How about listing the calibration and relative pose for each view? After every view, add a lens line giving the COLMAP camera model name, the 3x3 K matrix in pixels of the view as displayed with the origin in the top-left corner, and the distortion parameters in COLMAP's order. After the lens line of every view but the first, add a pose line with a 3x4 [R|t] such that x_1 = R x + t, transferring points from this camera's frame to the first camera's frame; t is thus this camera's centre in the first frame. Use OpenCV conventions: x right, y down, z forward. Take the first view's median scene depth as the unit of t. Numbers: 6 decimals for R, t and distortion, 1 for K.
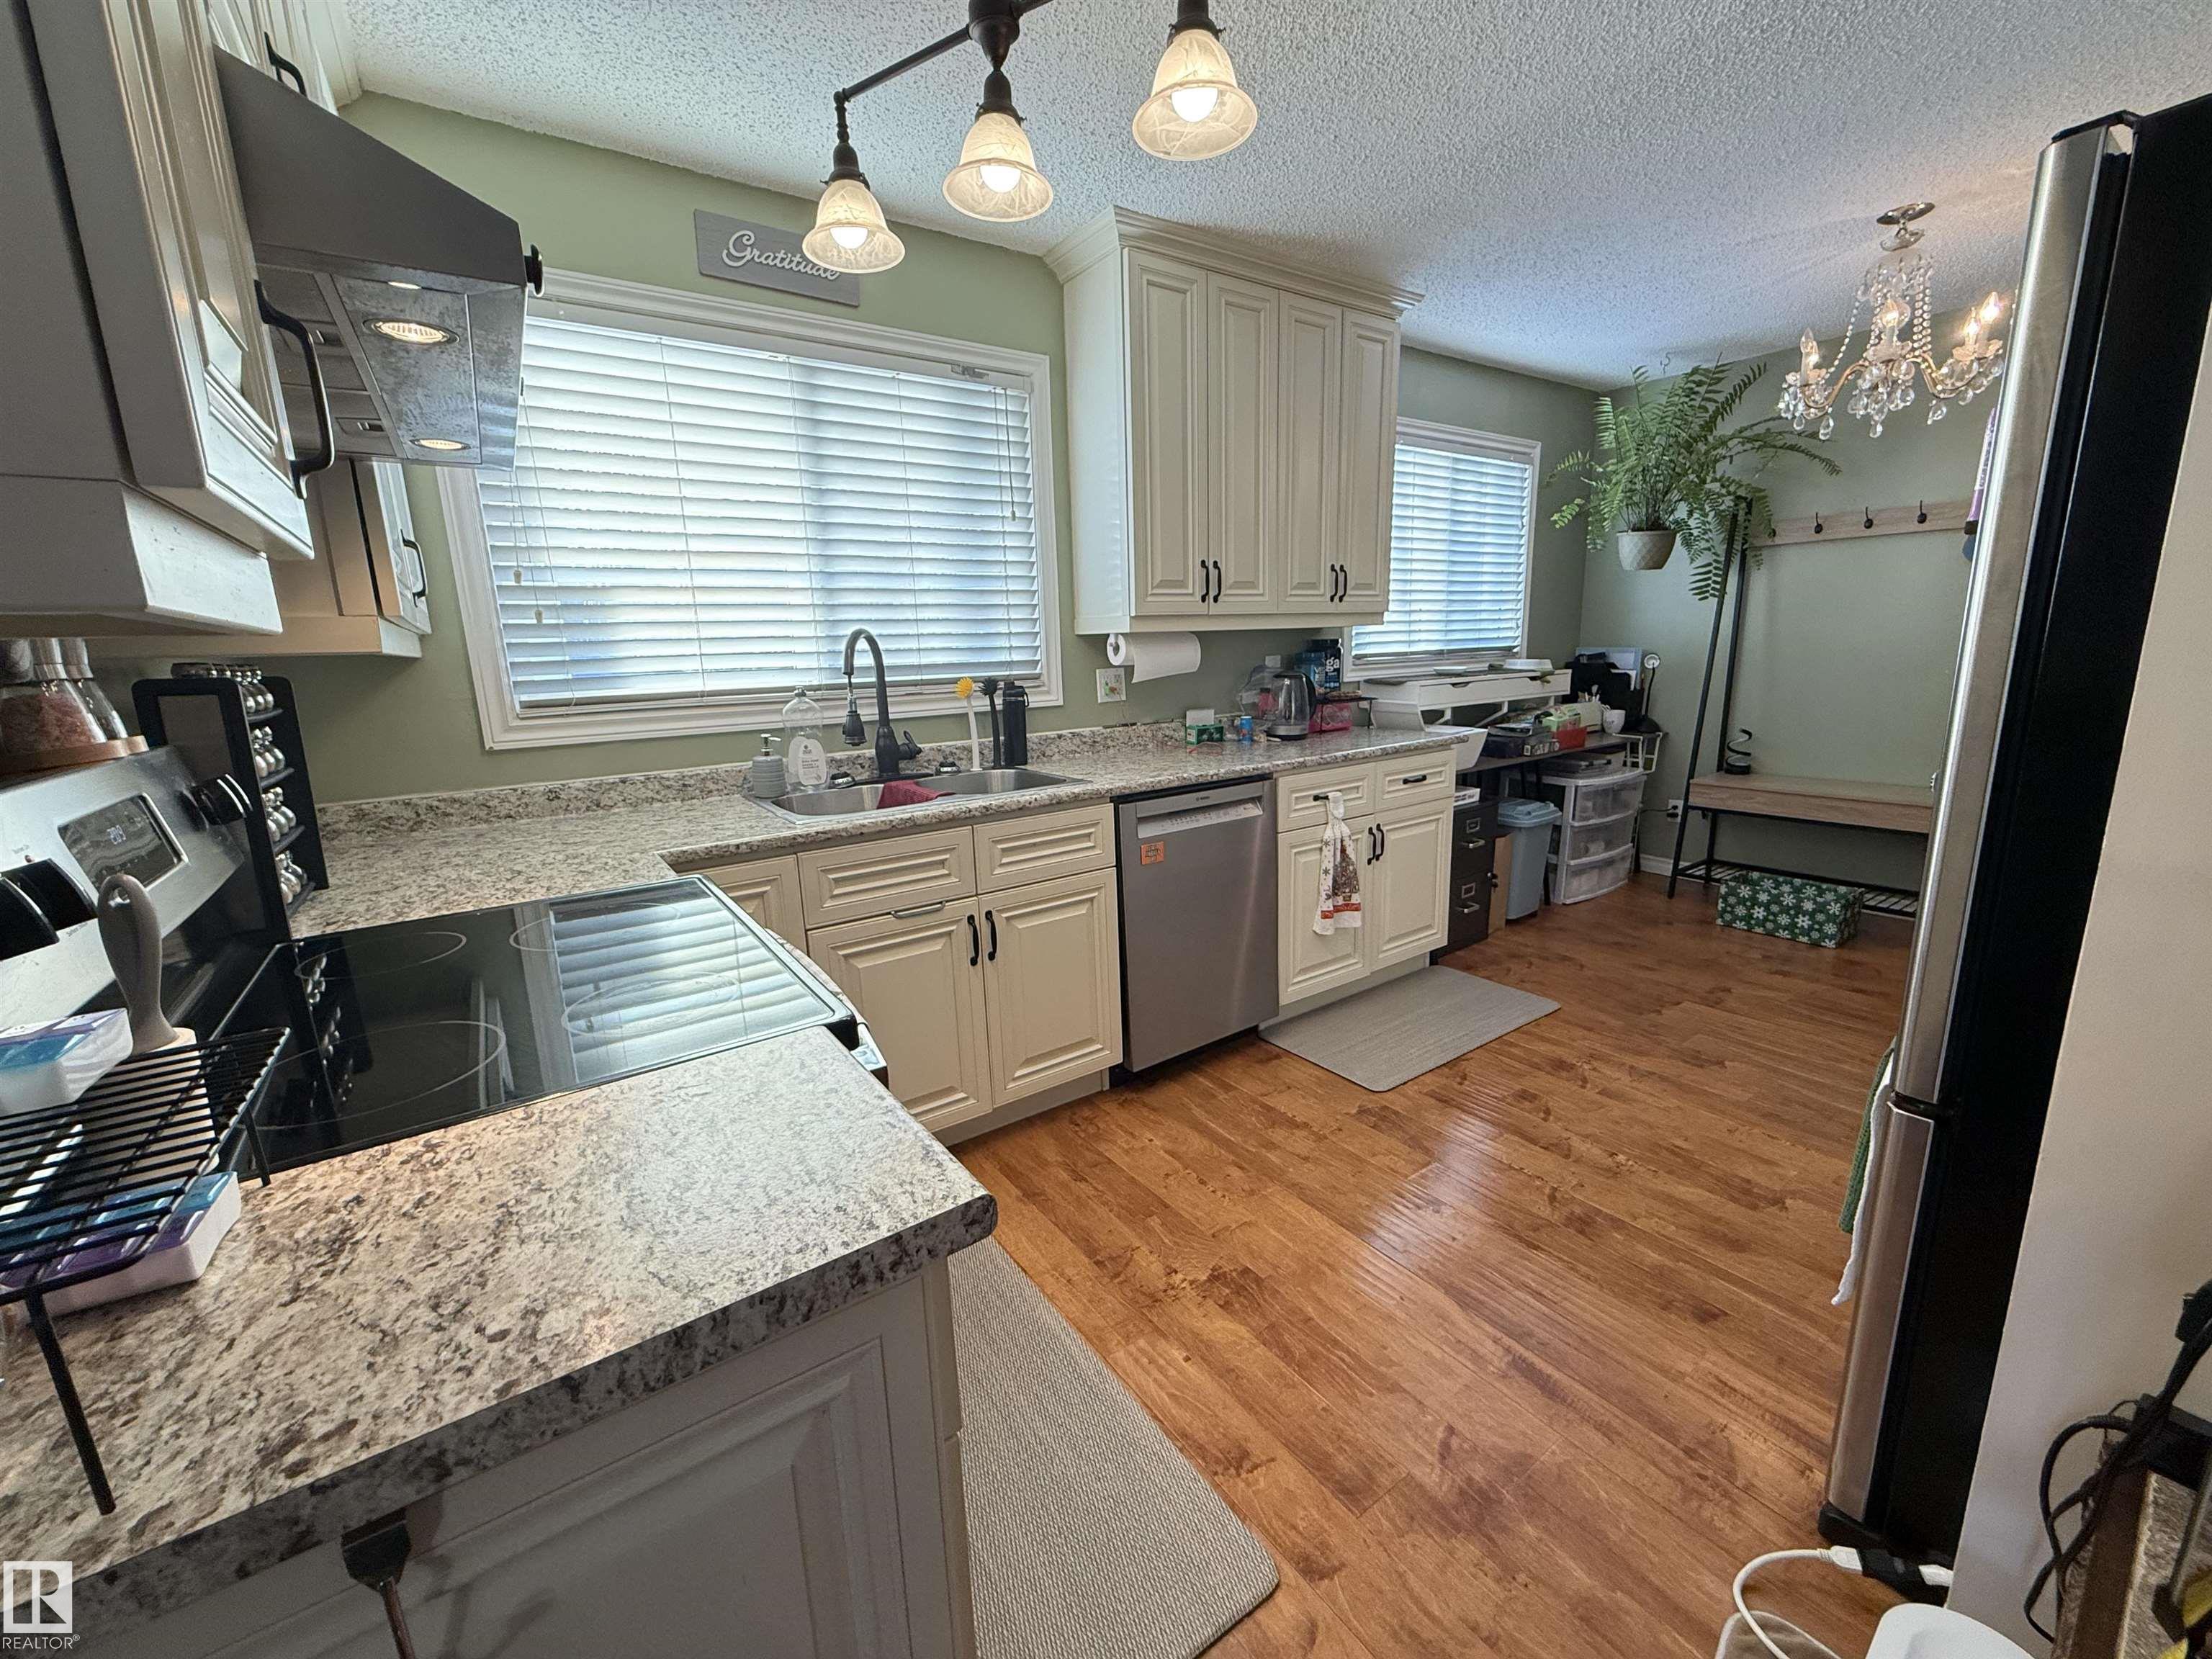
lens RADIAL K [[881.5, 0, 1101.8], [0, 881.5, 824.1], [0, 0, 1]] dist [0.000139, 0.000052]
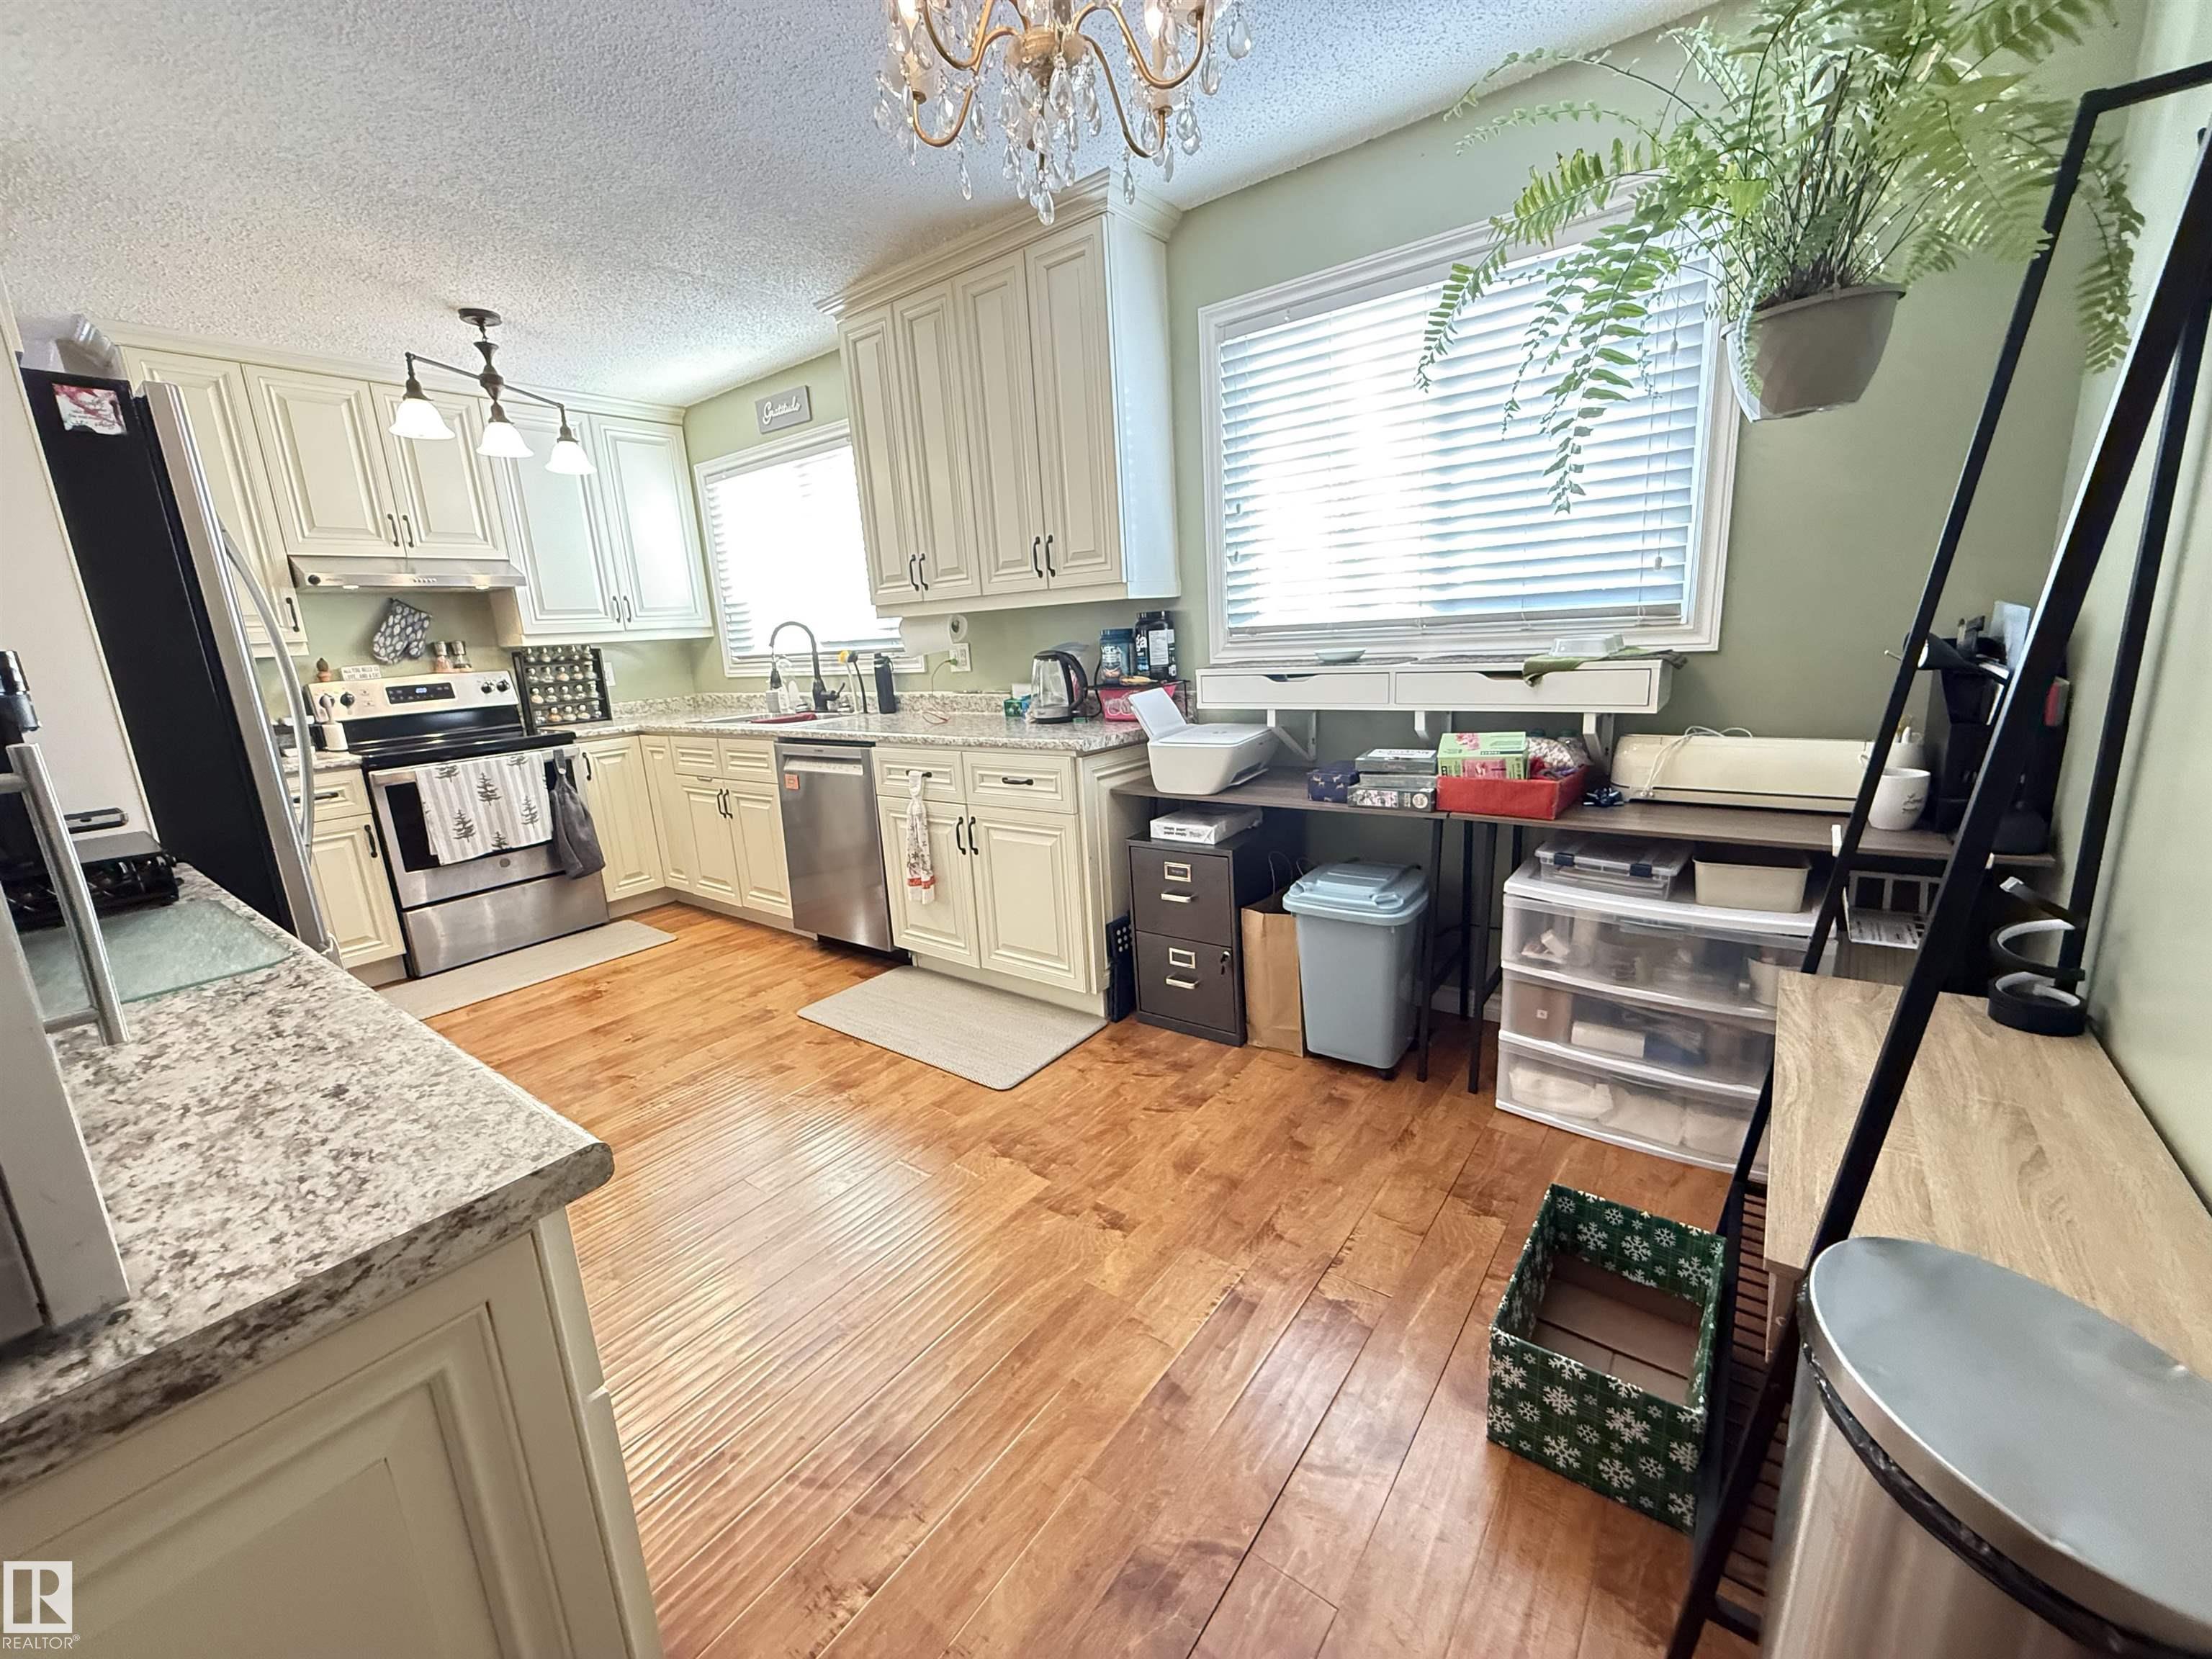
lens RADIAL K [[881.5, 0, 1102.3], [0, 881.5, 829.6], [0, 0, 1]] dist [0.000139, 0.000052]
pose [[0.307081, 0.226710, -0.924286, 1.363492], [-0.142908, 0.971184, 0.190735, -0.207263], [0.940893, 0.073517, 0.330631, 0.889709]]
